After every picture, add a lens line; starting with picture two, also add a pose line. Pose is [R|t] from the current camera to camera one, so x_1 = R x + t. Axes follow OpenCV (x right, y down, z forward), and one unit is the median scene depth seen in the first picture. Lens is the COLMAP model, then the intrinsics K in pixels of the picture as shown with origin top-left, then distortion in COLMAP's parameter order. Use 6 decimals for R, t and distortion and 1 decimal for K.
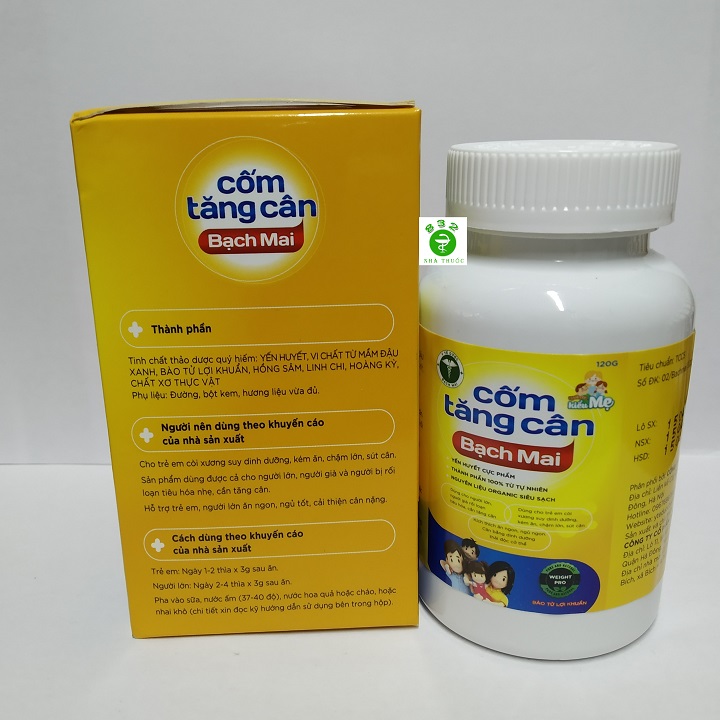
lens RADIAL K [[644.0, 0, 360.0], [0, 644.0, 360.0], [0, 0, 1]] dist [-0.116555, 0.027252]
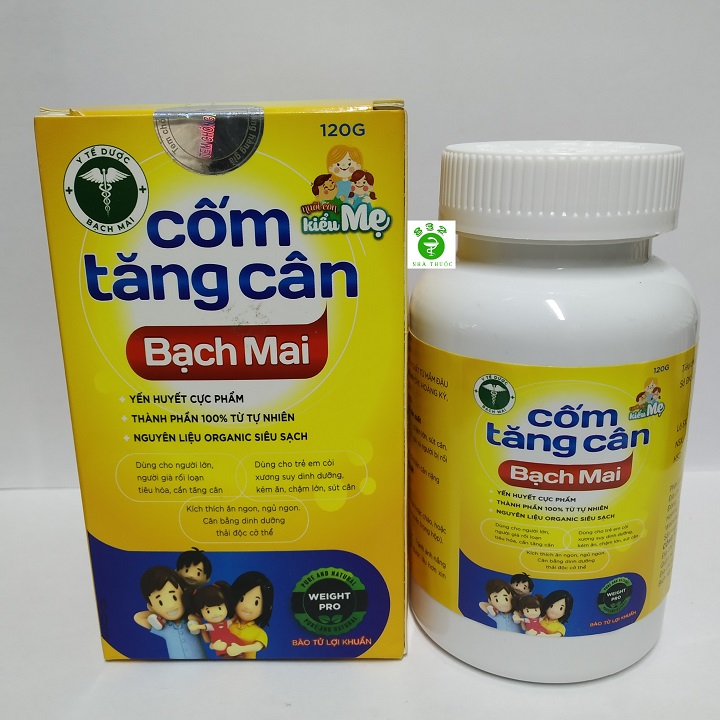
lens RADIAL K [[644.0, 0, 360.0], [0, 644.0, 360.0], [0, 0, 1]] dist [-0.116555, 0.027252]
pose [[0.929637, -0.103182, 0.353735, -0.351345], [0.108912, 0.994044, 0.003728, -0.057717], [-0.352013, 0.035060, 0.935338, 0.228002]]
